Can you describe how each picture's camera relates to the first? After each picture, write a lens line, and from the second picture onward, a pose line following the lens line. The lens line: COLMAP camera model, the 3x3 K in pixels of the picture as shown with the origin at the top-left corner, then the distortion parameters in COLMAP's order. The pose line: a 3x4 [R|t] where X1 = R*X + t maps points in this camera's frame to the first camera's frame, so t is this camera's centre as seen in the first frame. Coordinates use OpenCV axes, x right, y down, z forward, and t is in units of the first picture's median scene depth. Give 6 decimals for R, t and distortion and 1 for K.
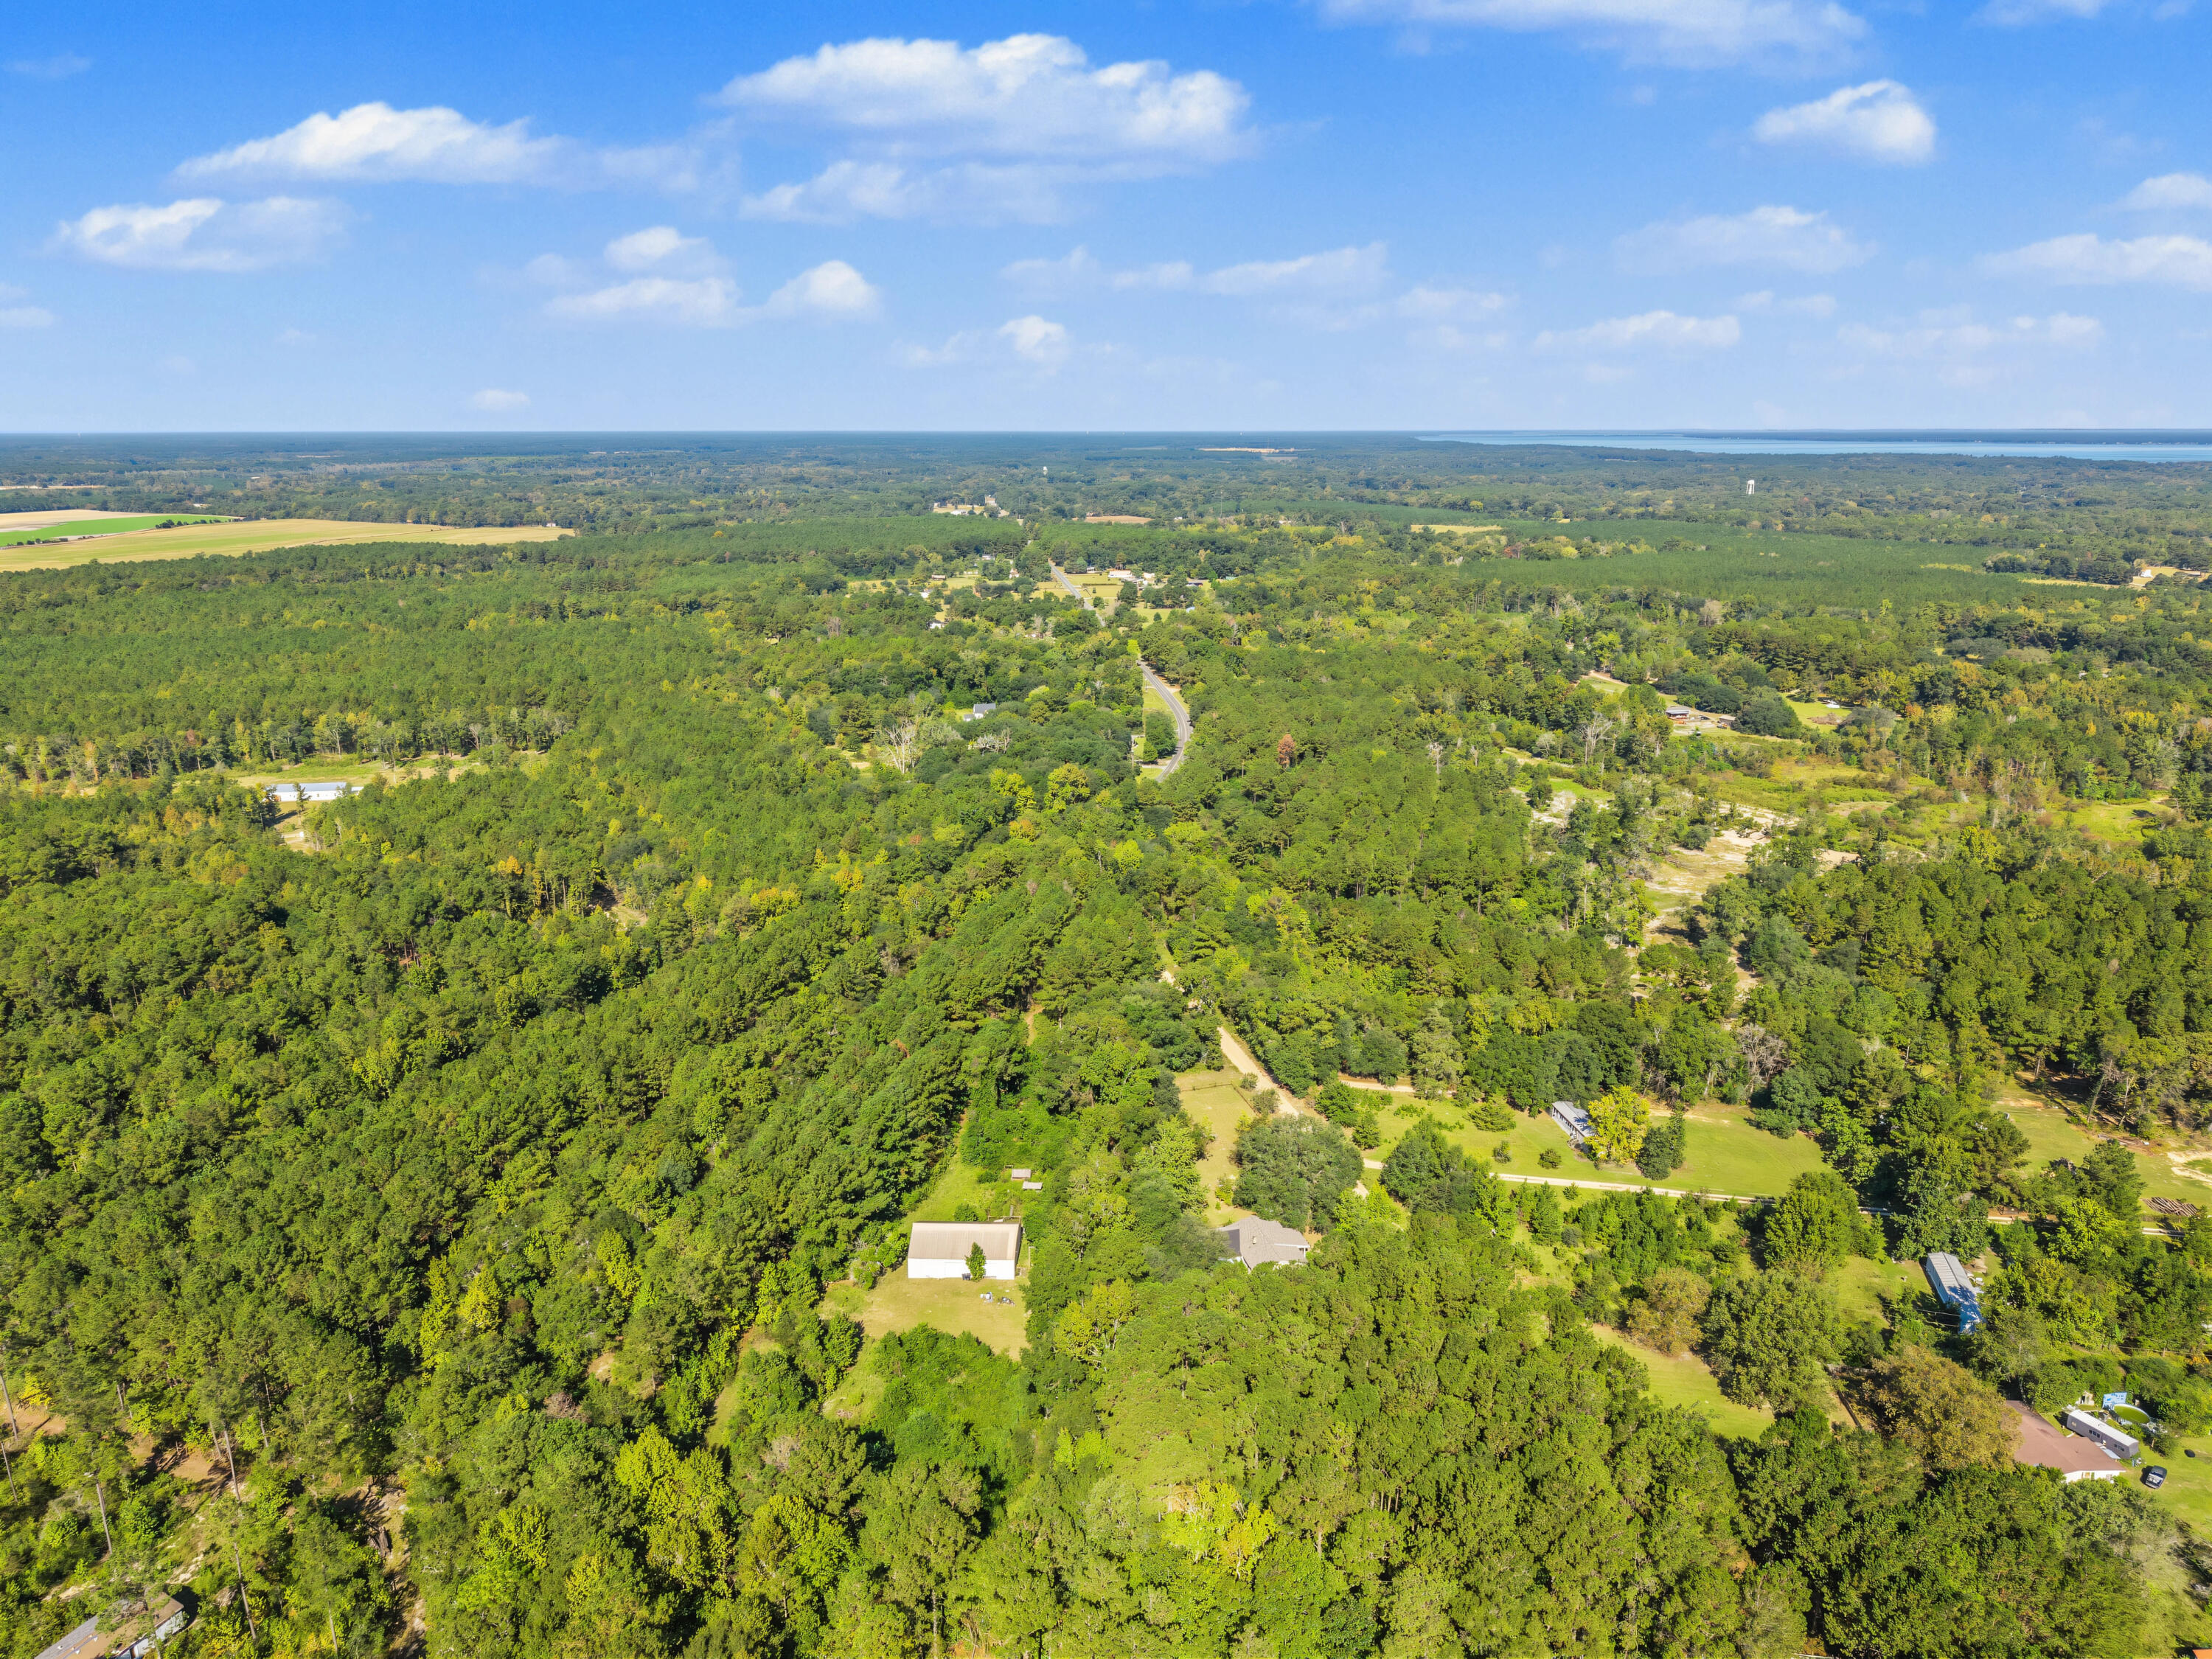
lens RADIAL K [[1479.5, 0, 1119.0], [0, 1479.5, 823.3], [0, 0, 1]] dist [0.032526, -0.034234]
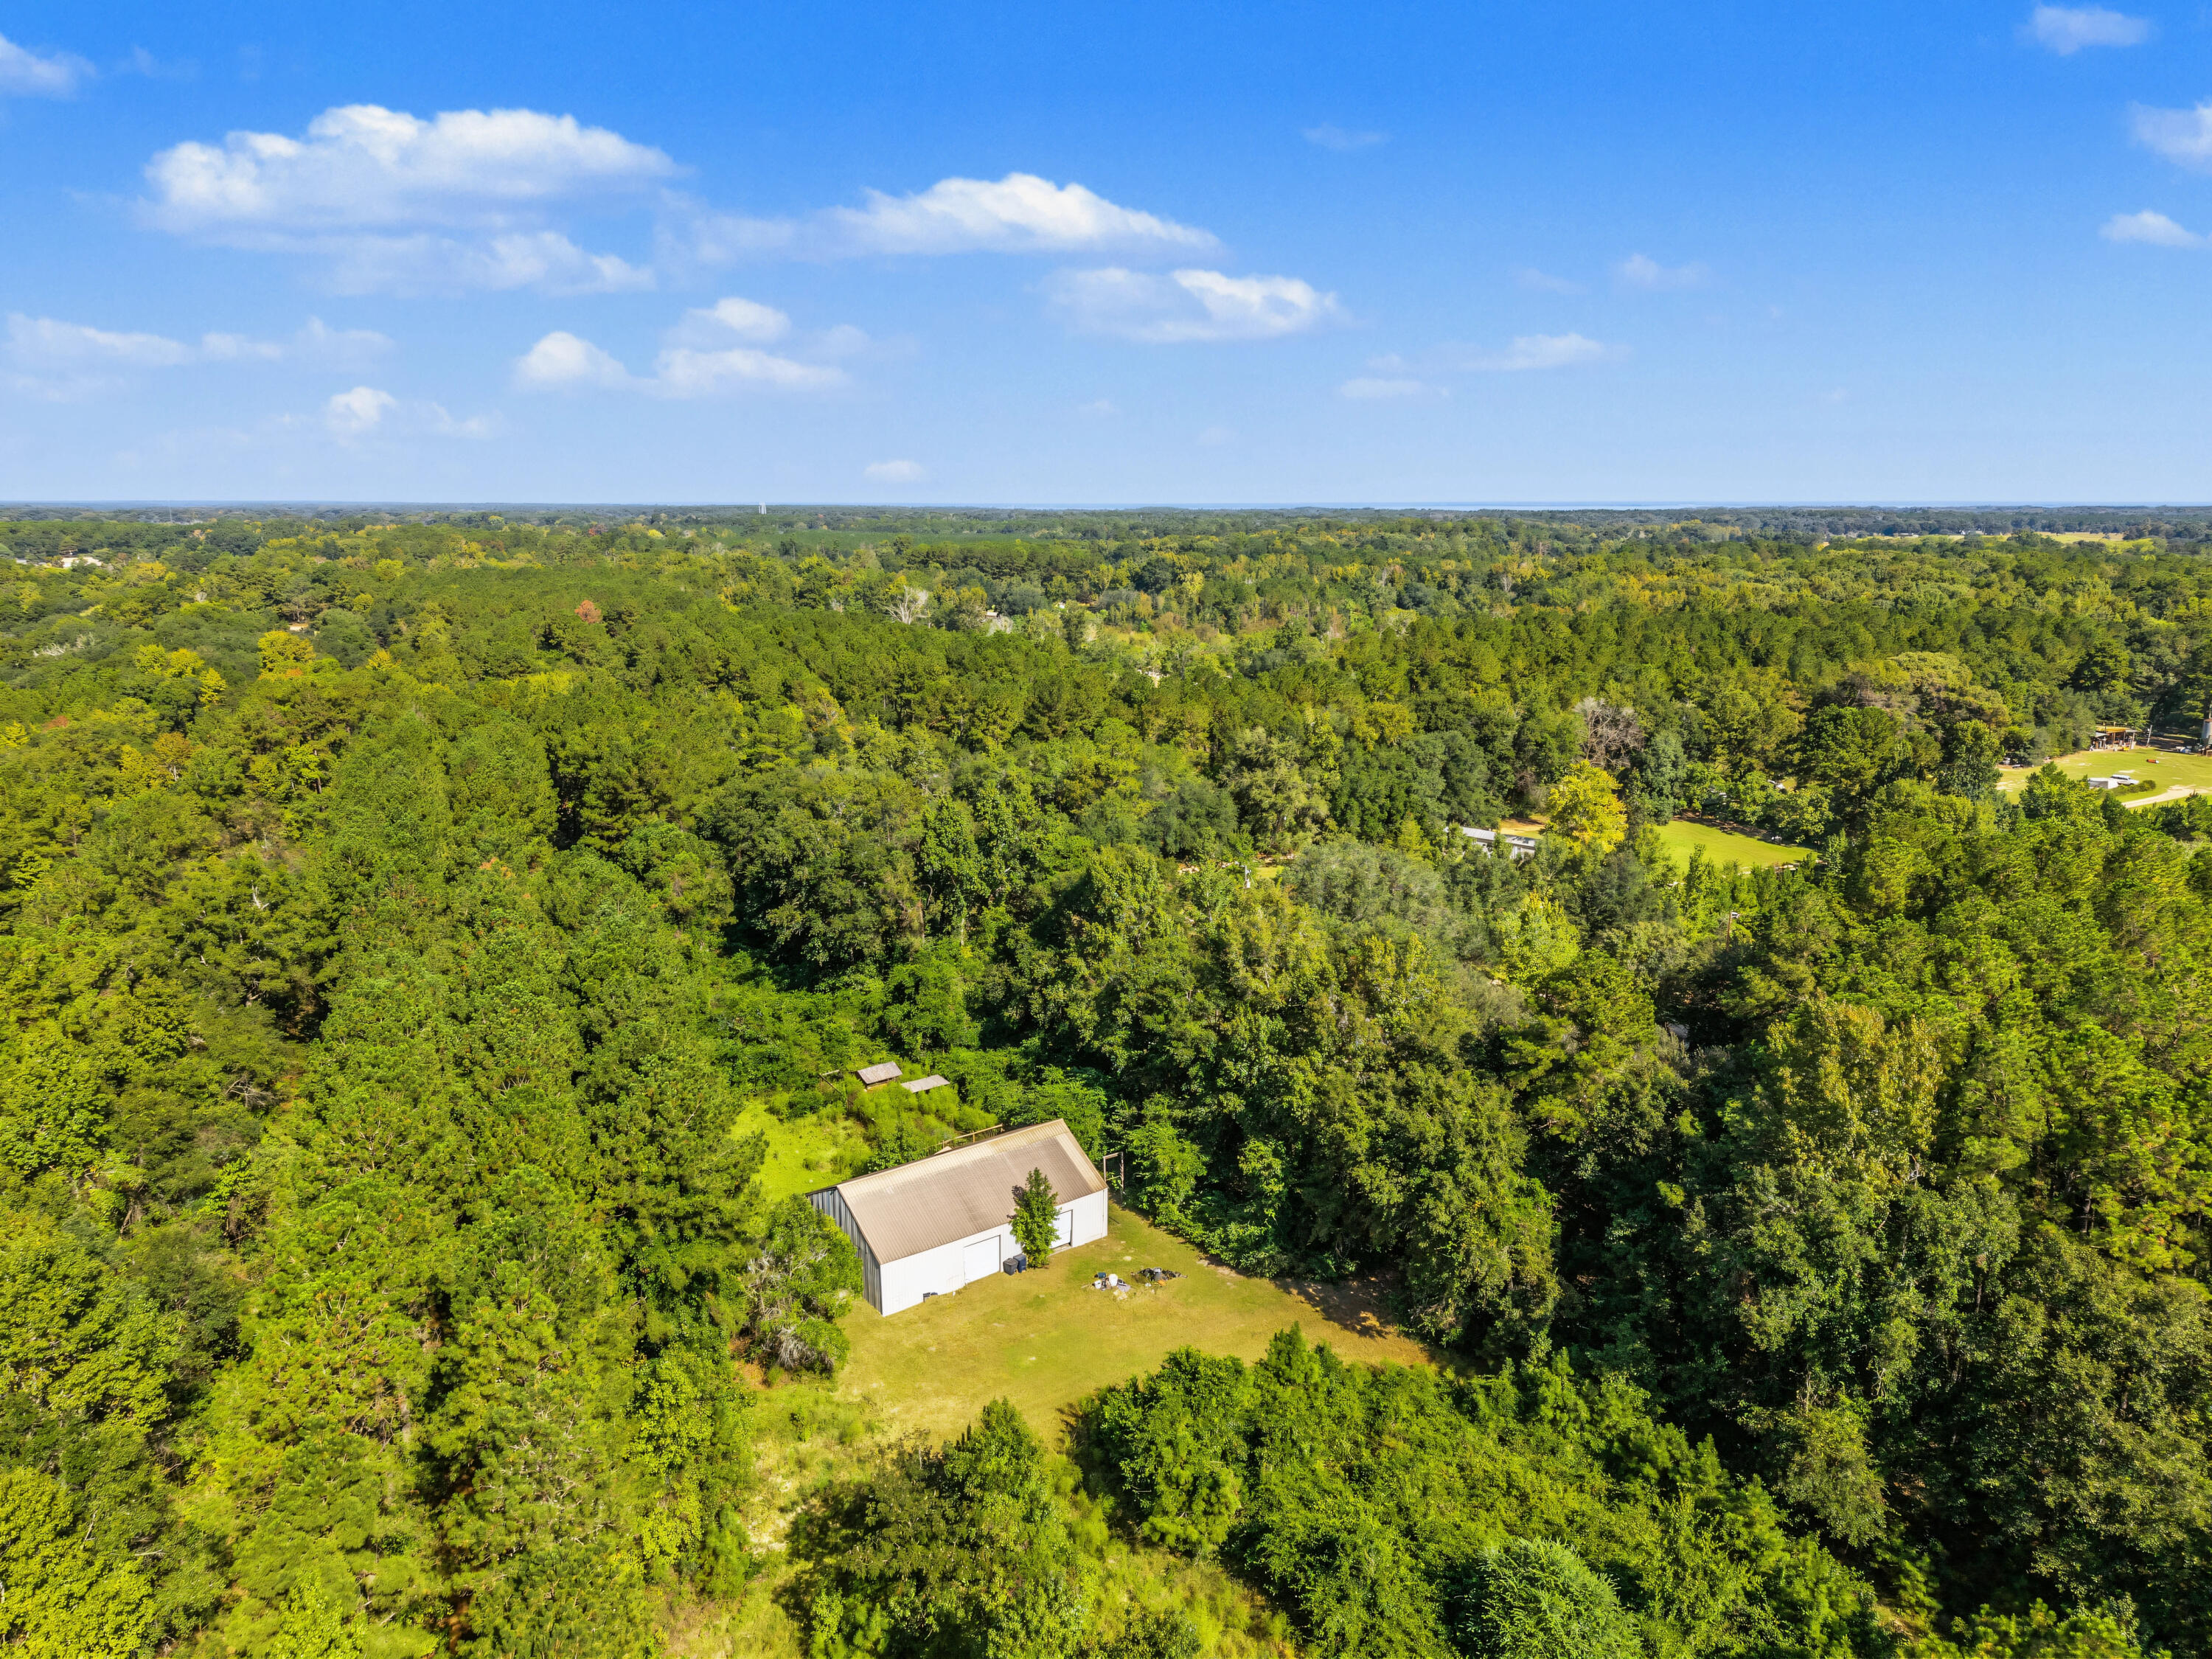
lens RADIAL K [[1479.5, 0, 1106.4], [0, 1479.5, 842.2], [0, 0, 1]] dist [0.032526, -0.034234]
pose [[0.786959, -0.139979, 0.600917, -0.248763], [0.161109, 0.986756, 0.018868, 0.151874], [-0.595600, 0.081965, 0.799089, 0.526685]]
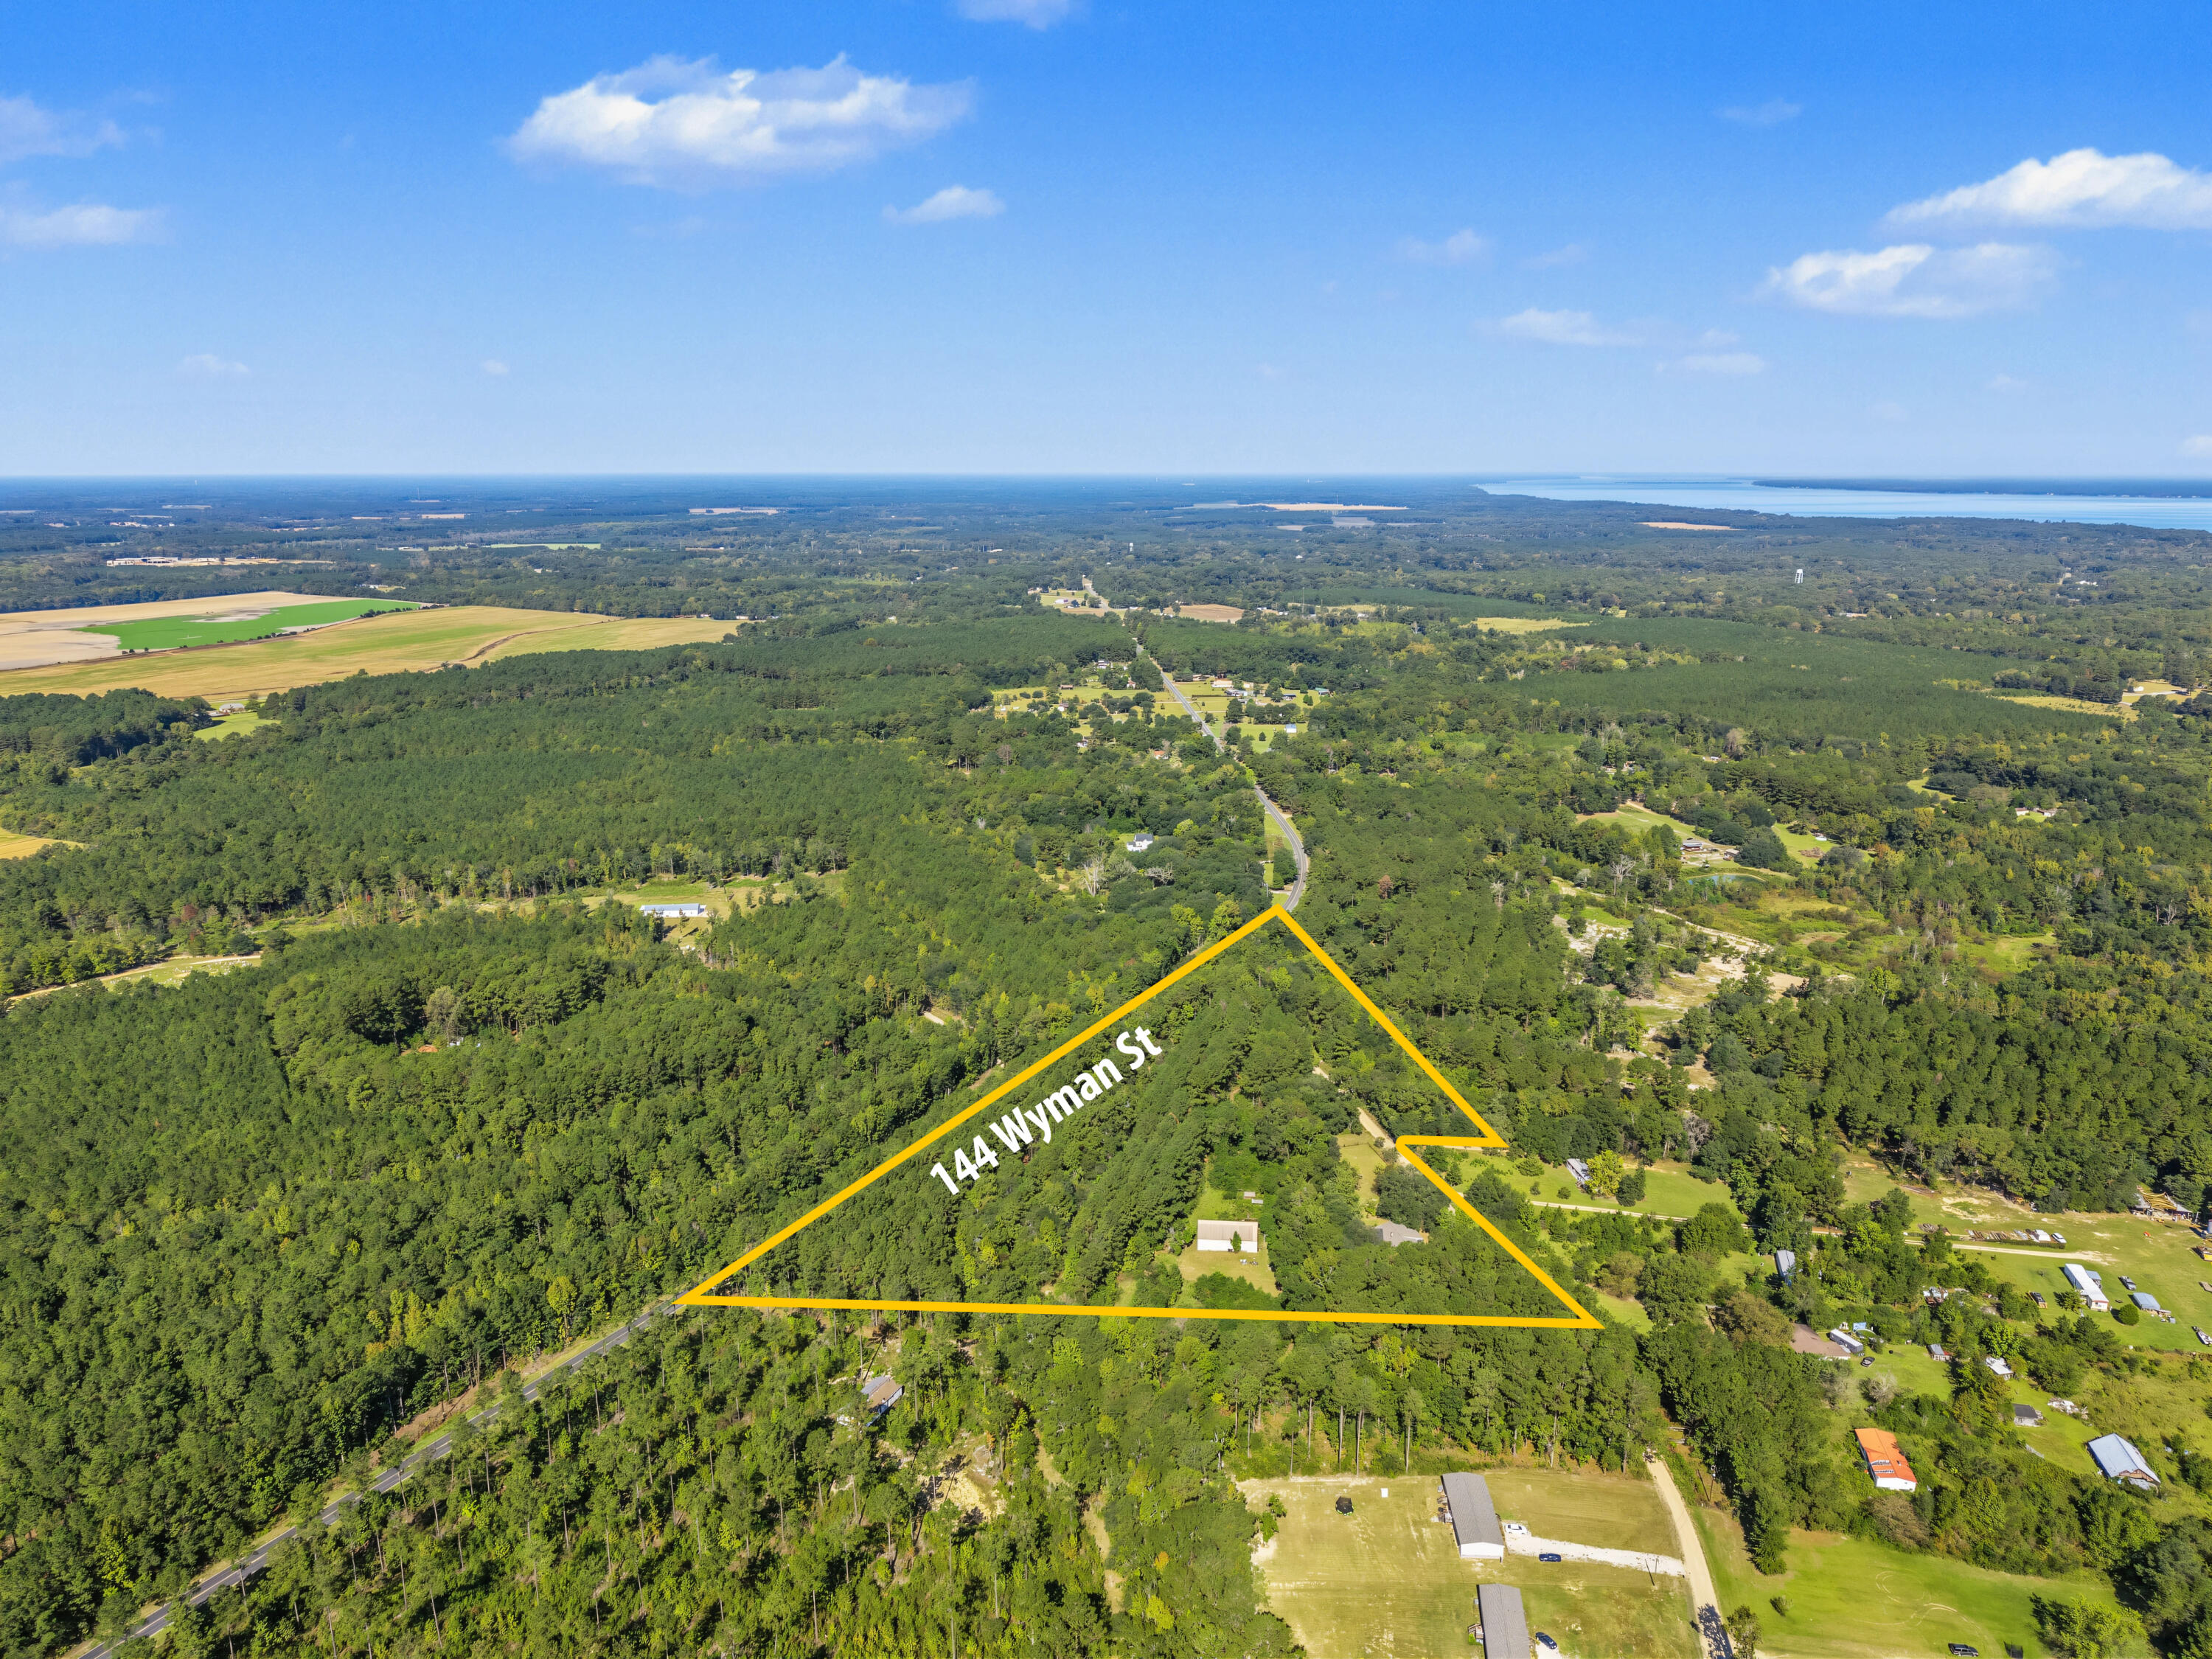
lens RADIAL K [[1479.5, 0, 1123.4], [0, 1479.5, 833.2], [0, 0, 1]] dist [0.032526, -0.034234]
pose [[0.999211, 0.012307, -0.037762, -0.137055], [-0.012987, 0.999757, -0.017826, -0.132793], [0.037533, 0.018303, 0.999128, -0.648177]]
